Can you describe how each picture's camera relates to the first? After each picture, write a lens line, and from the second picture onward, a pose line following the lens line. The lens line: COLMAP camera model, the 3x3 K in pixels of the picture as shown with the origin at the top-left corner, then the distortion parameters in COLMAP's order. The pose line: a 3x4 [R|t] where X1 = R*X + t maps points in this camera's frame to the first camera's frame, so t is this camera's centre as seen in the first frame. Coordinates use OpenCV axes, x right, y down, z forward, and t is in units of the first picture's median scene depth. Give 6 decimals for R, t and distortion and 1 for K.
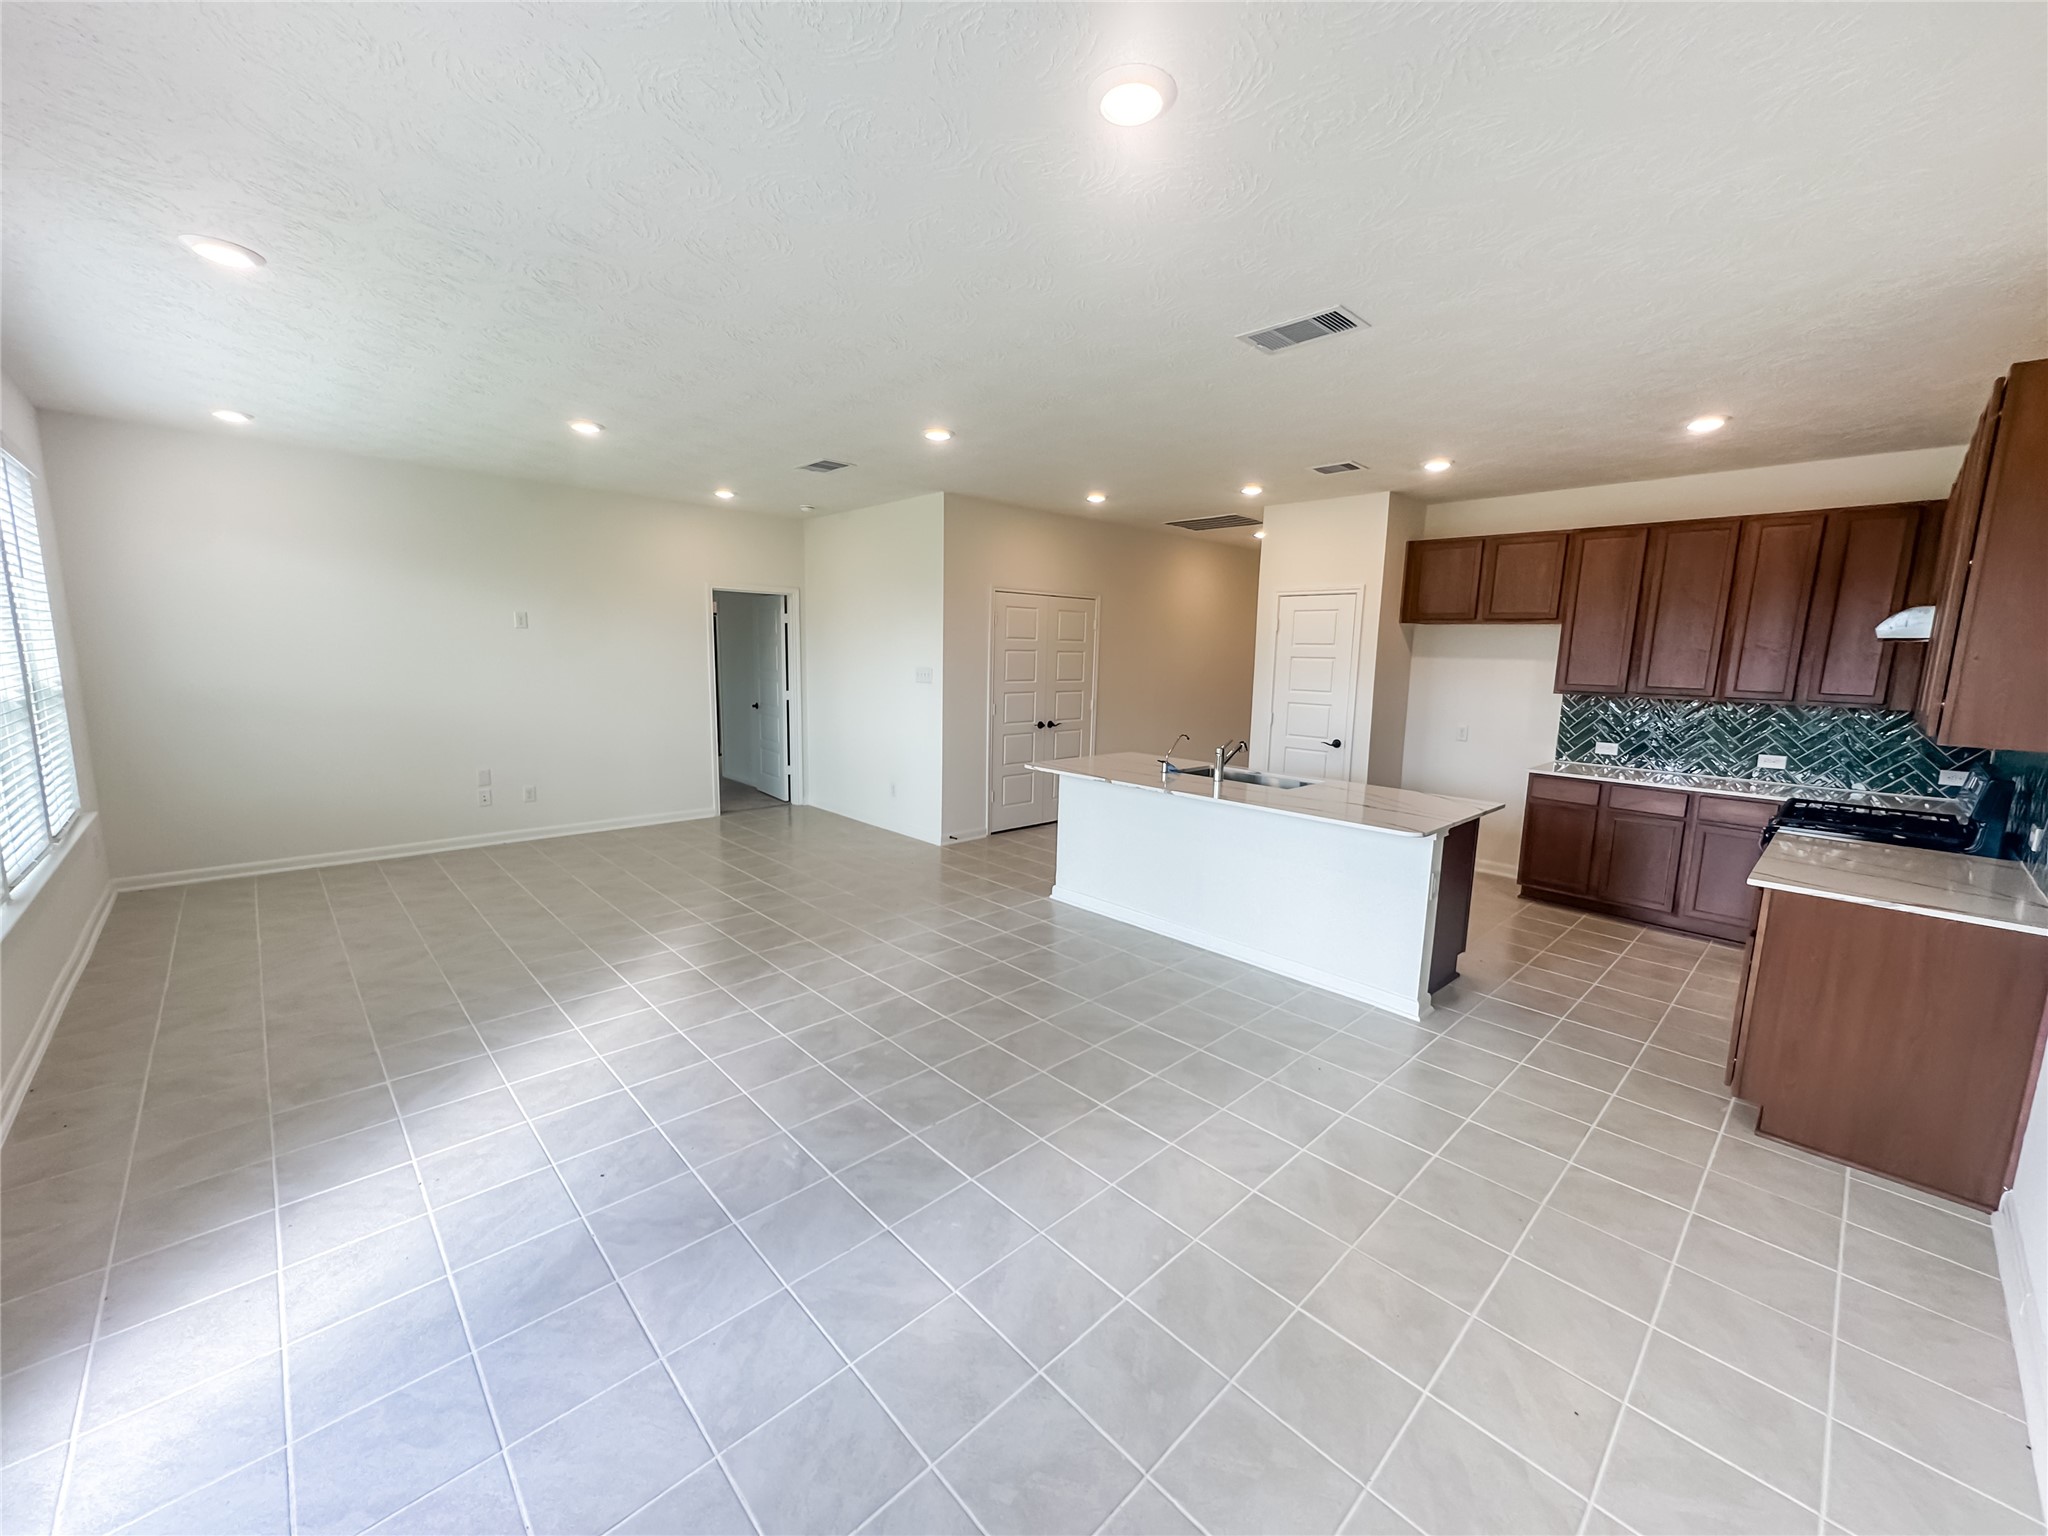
lens RADIAL K [[802.7, 0, 1027.1], [0, 802.7, 760.7], [0, 0, 1]] dist [0.015140, -0.000397]
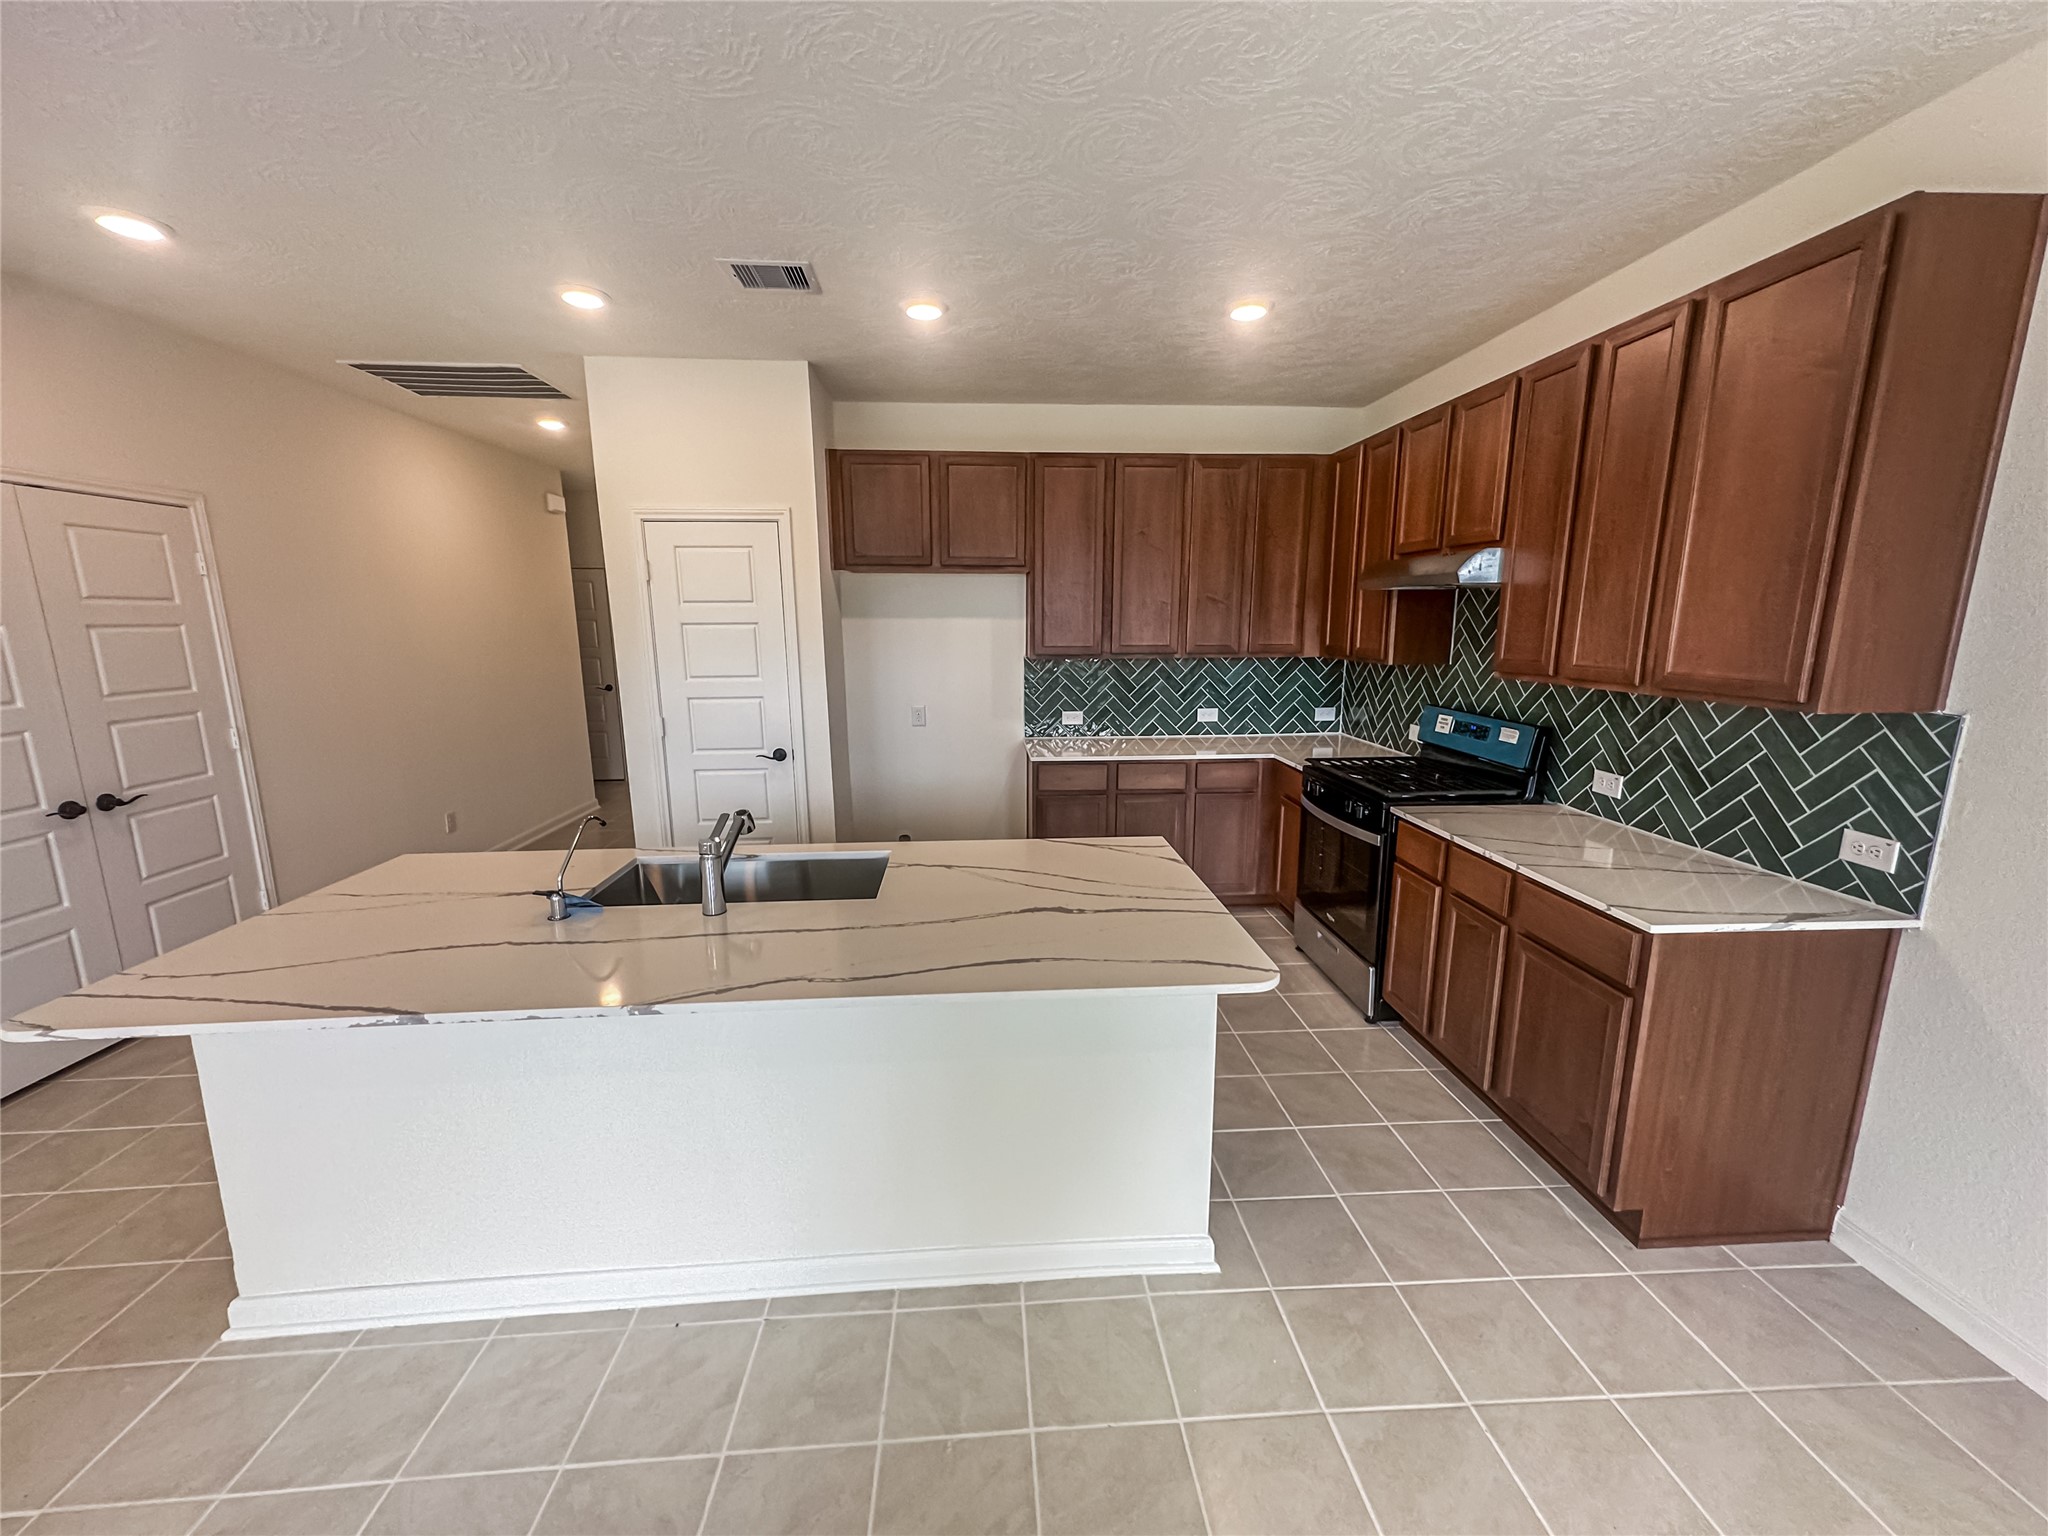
lens RADIAL K [[802.7, 0, 1026.8], [0, 802.7, 764.7], [0, 0, 1]] dist [0.015140, -0.000397]
pose [[0.639451, -0.165628, 0.750779, 0.026702], [0.127073, 0.985858, 0.109257, -0.071114], [-0.758258, 0.025540, 0.651455, 0.507708]]
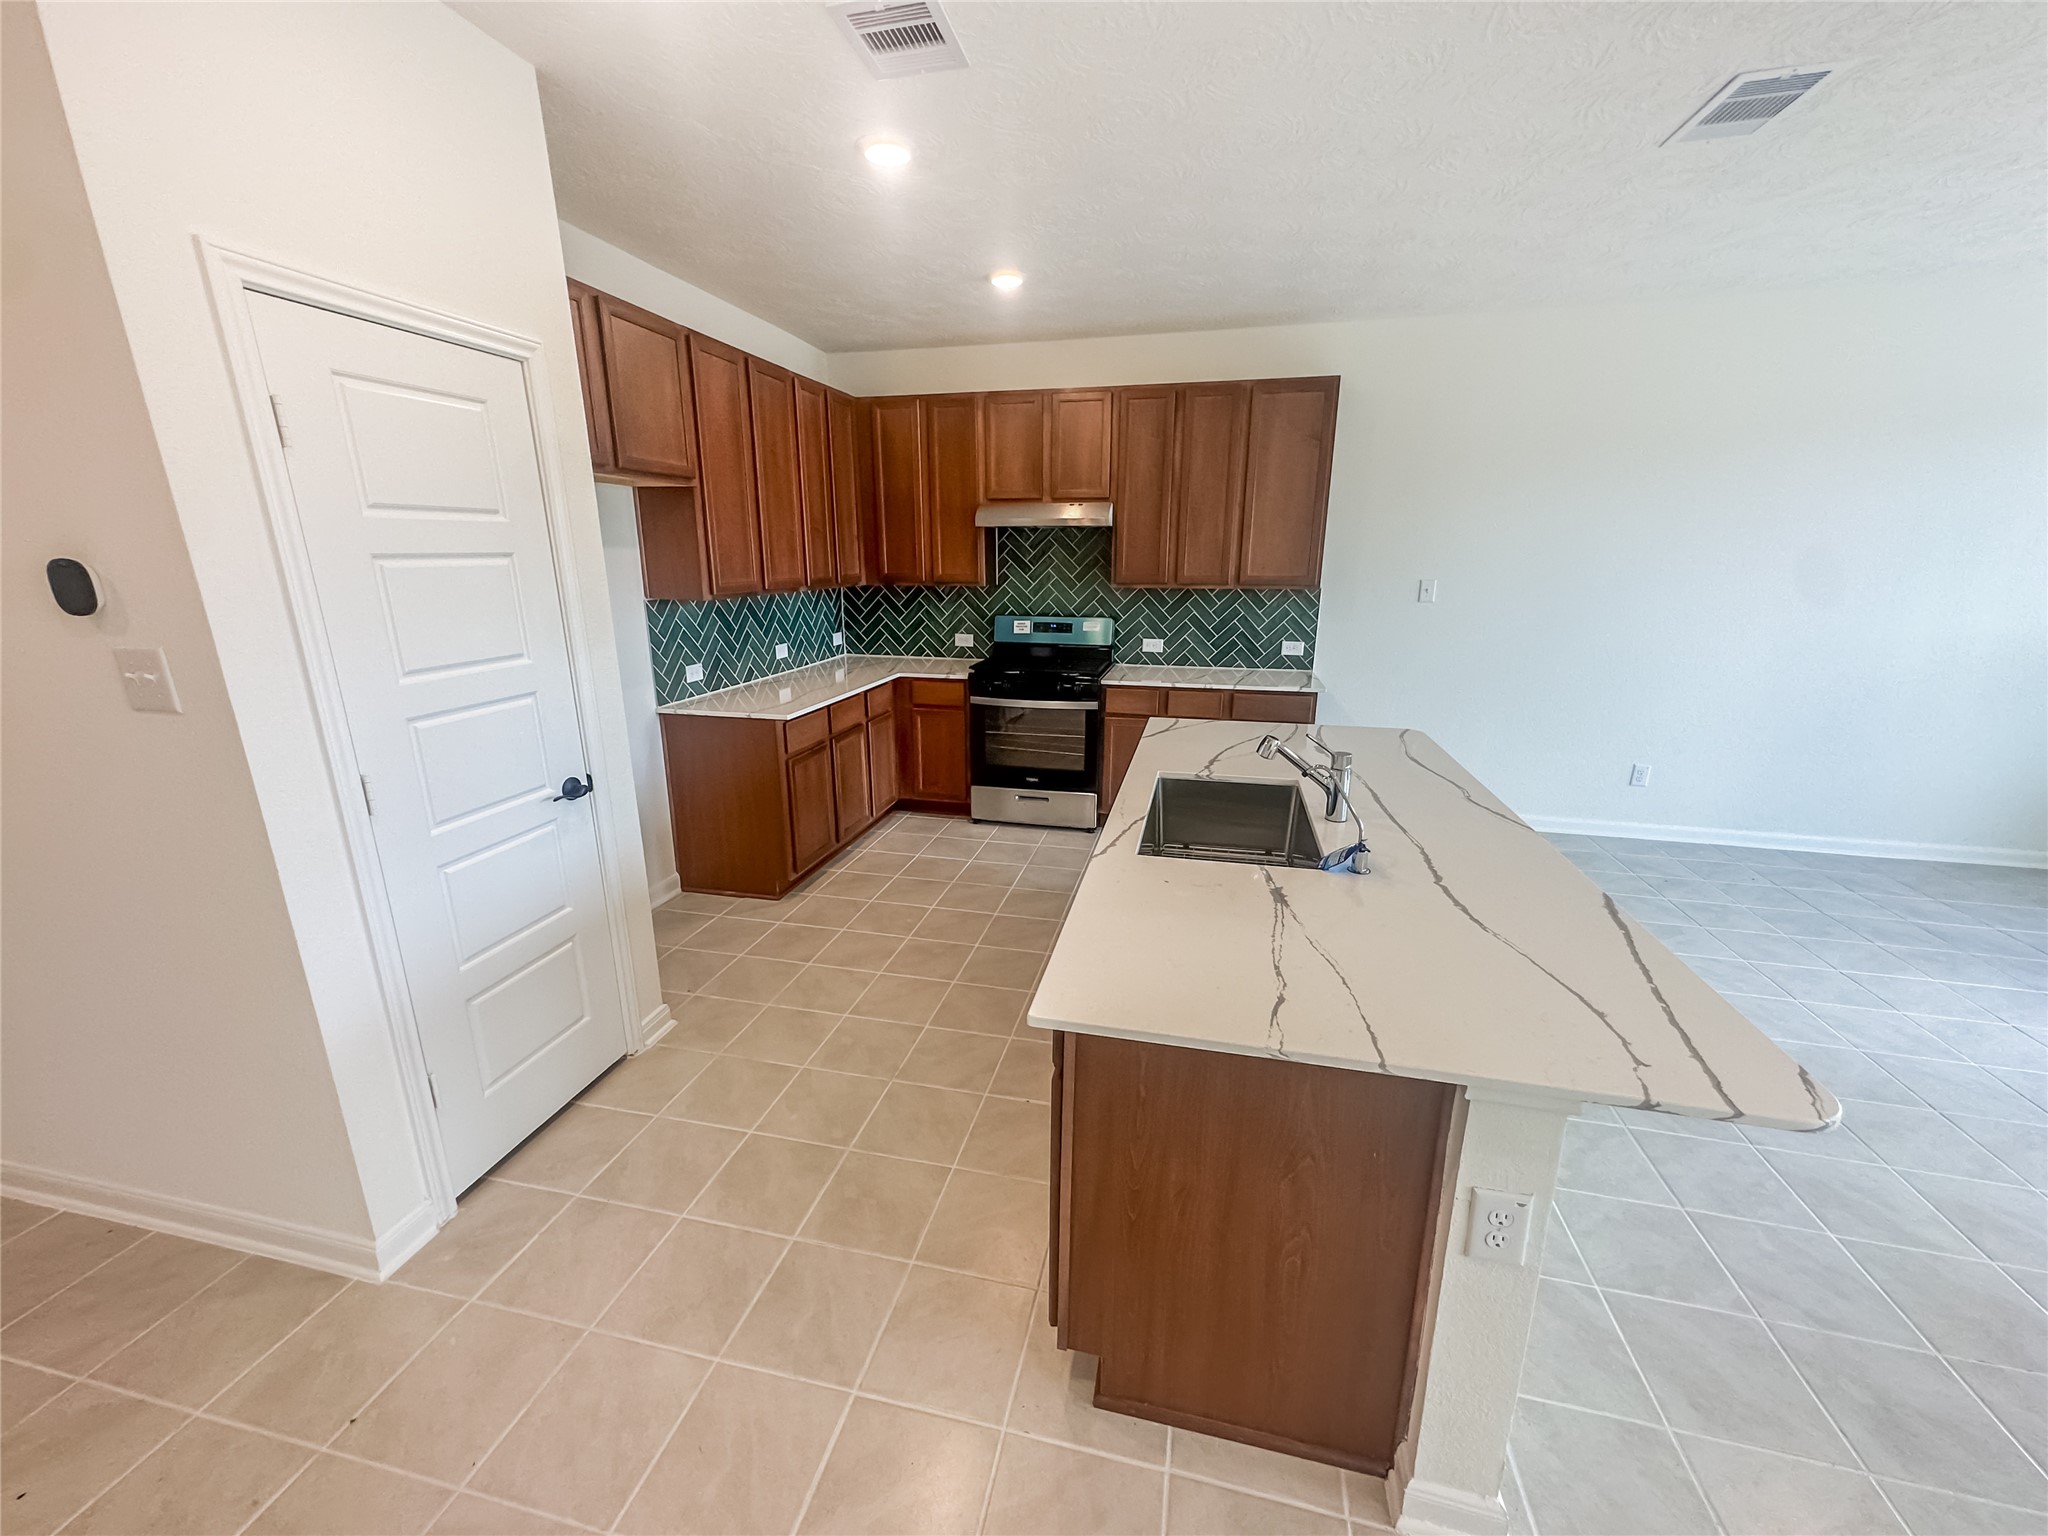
lens RADIAL K [[802.7, 0, 1027.7], [0, 802.7, 761.5], [0, 0, 1]] dist [0.015140, -0.000397]
pose [[-0.545046, -0.237839, 0.803964, -0.034369], [0.105759, 0.931755, 0.347343, -0.168936], [-0.831709, 0.274344, -0.482696, 1.200215]]
